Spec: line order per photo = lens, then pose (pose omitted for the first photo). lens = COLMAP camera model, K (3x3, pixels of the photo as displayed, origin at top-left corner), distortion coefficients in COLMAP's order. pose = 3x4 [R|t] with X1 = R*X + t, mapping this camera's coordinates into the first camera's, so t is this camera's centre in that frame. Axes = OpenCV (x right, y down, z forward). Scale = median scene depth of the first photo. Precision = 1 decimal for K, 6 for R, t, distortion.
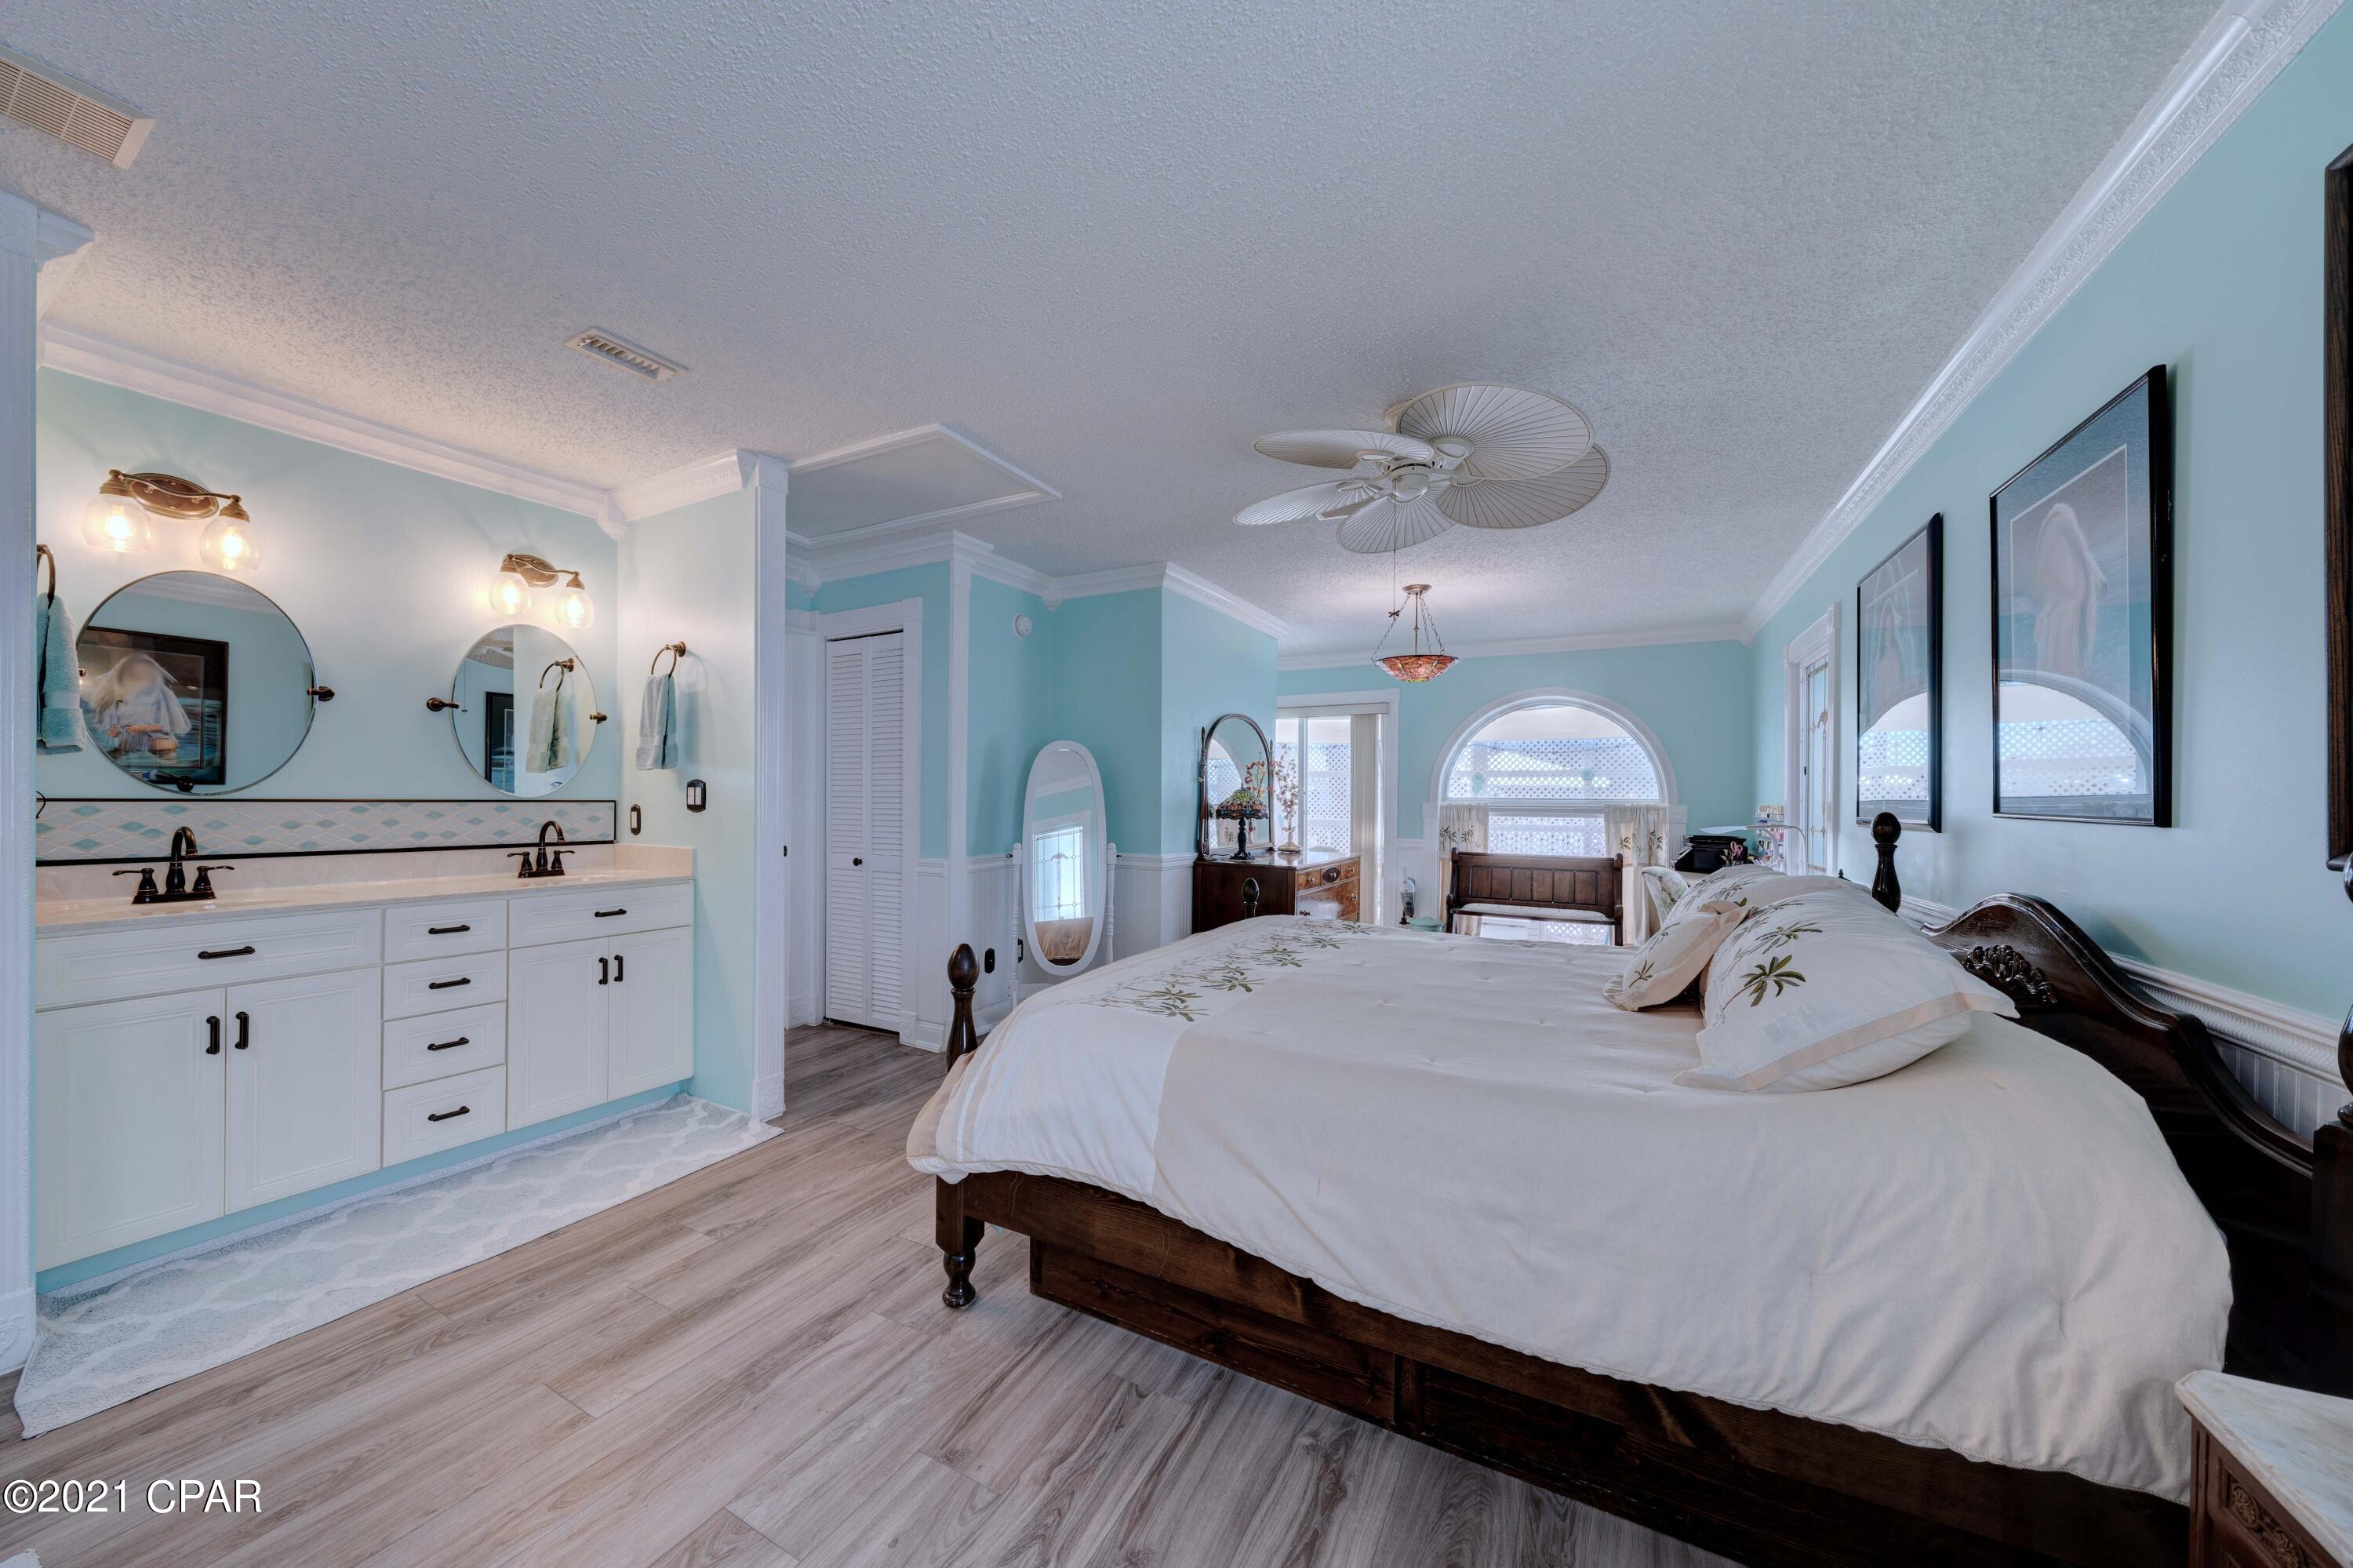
lens RADIAL K [[814.2, 0, 1169.3], [0, 814.2, 795.4], [0, 0, 1]] dist [0.000043, -0.000136]
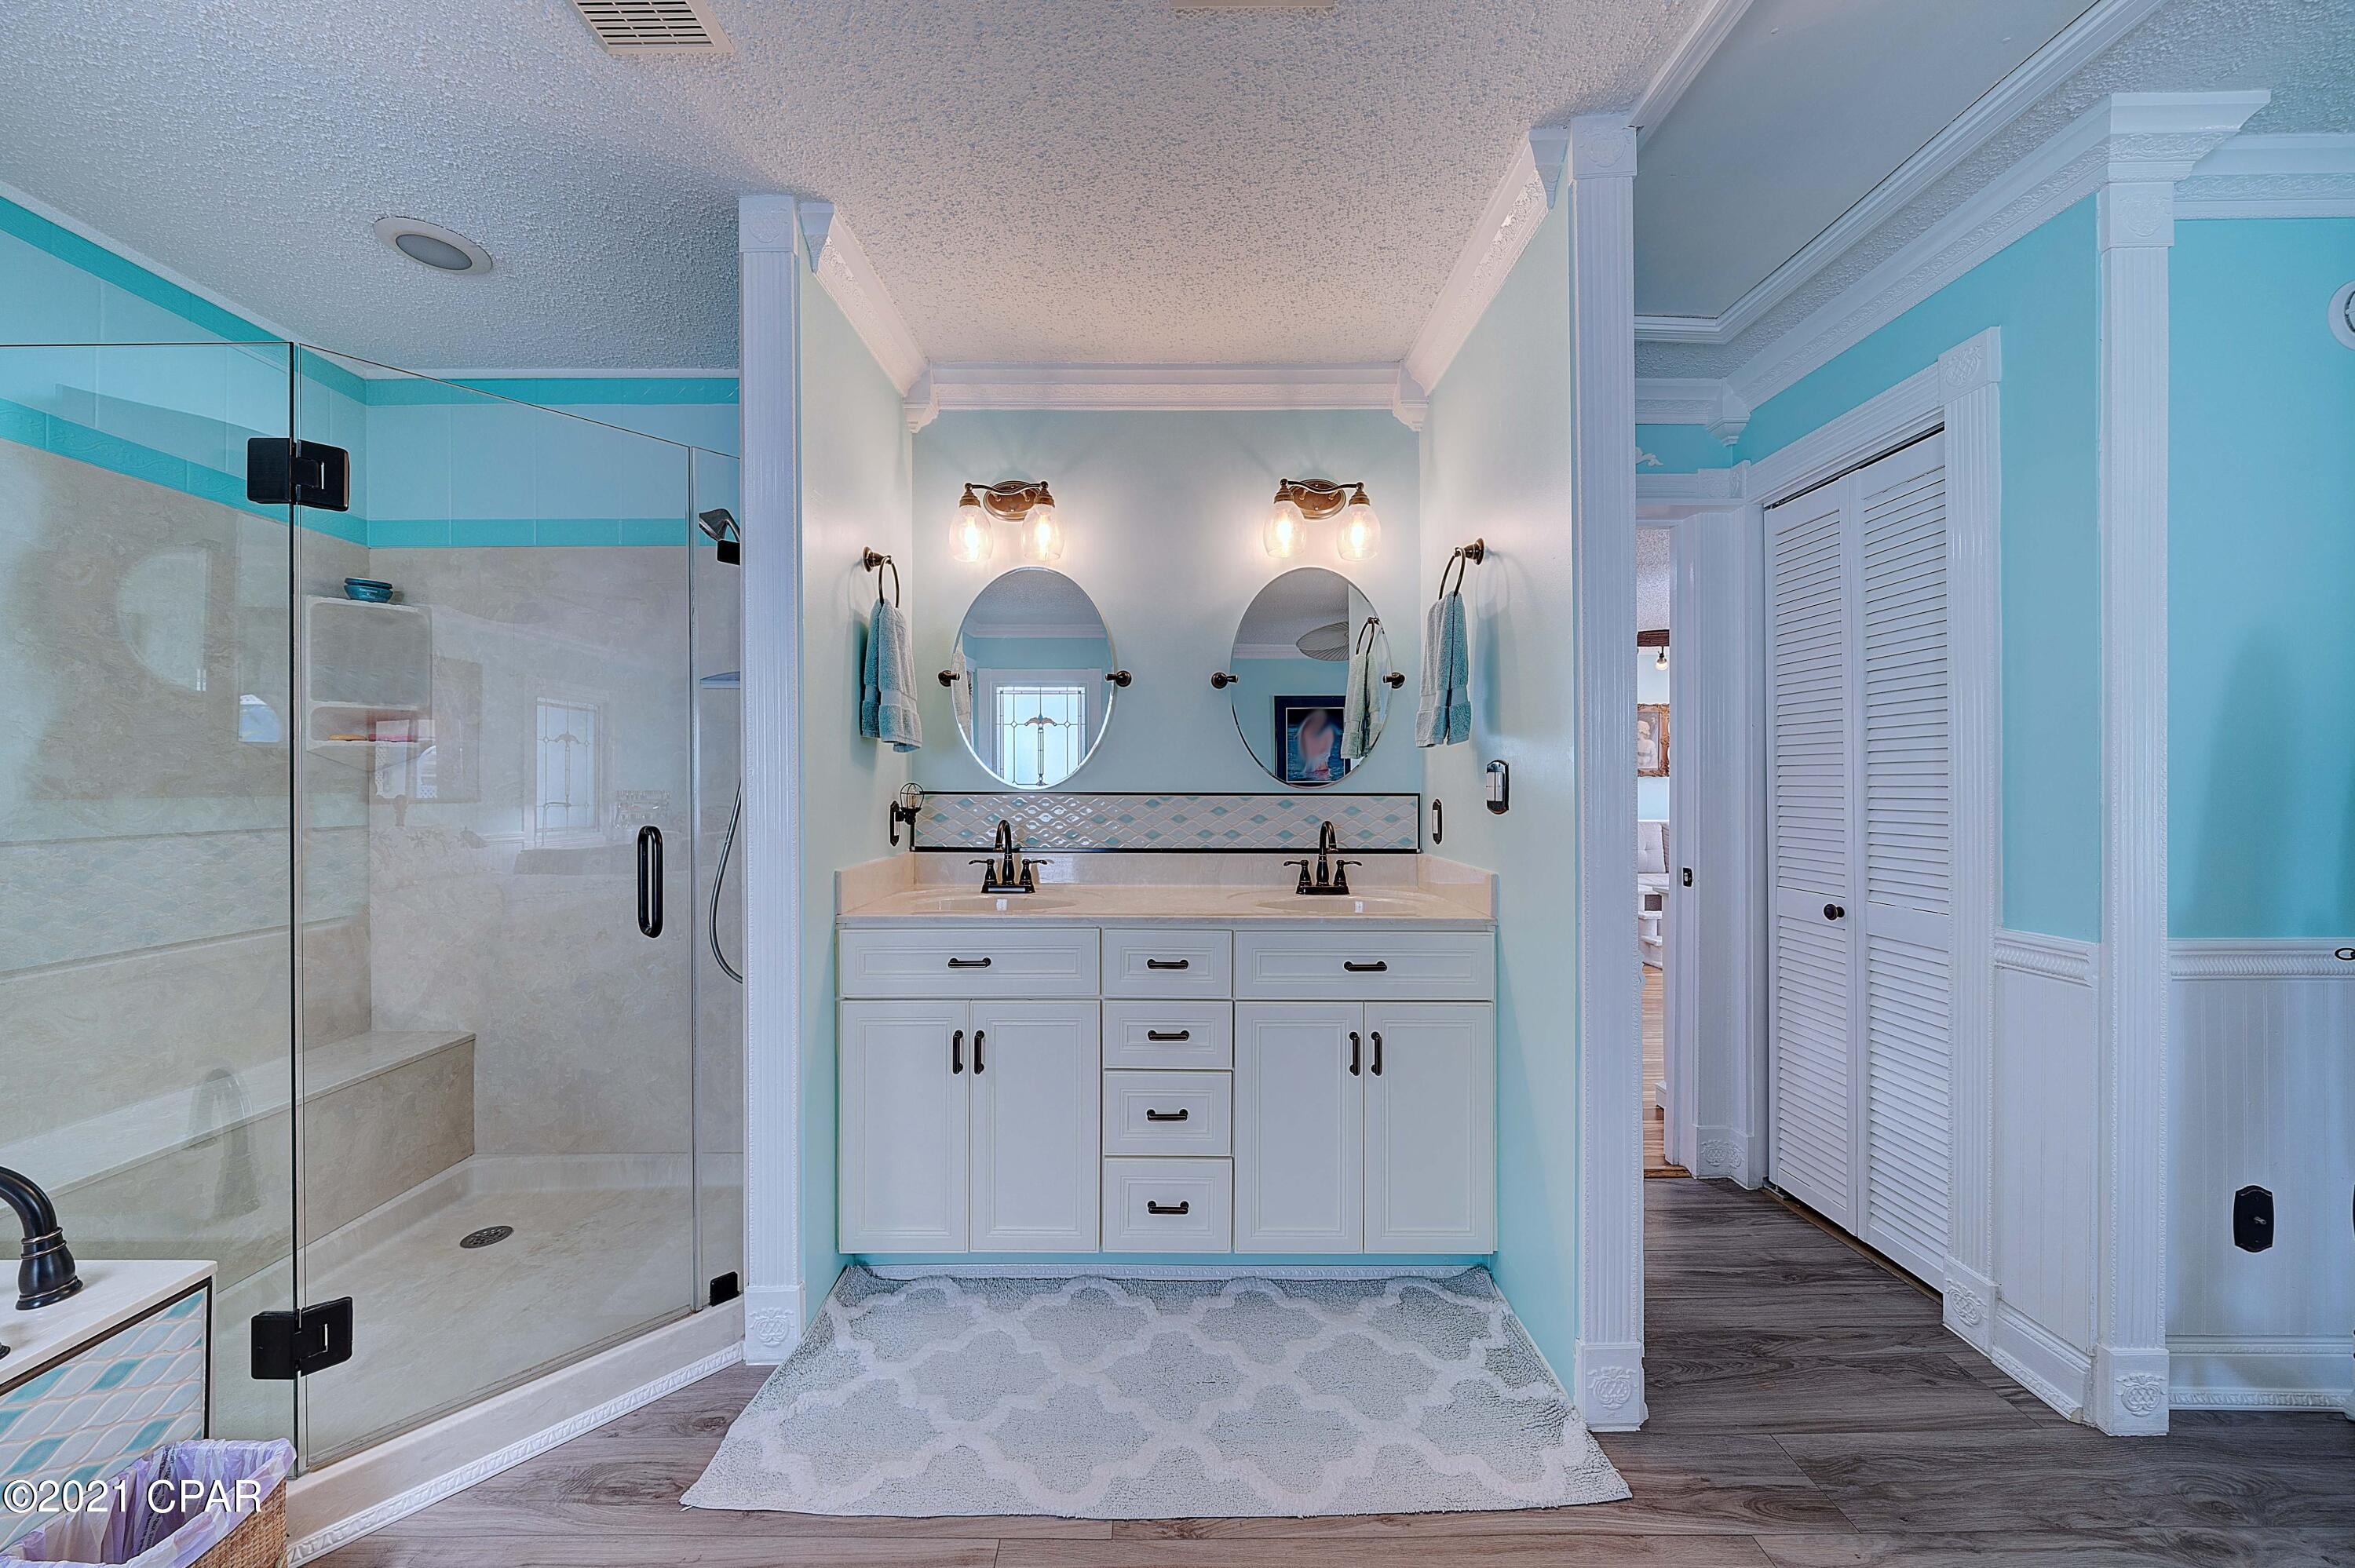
lens RADIAL K [[805.2, 0, 1162.3], [0, 805.2, 783.3], [0, 0, 1]] dist [-0.001081, -0.002173]
pose [[0.469222, -0.007392, -0.883049, -0.176622], [0.005814, 0.999969, -0.005281, -0.000478], [0.883061, -0.002656, 0.469251, 0.514881]]
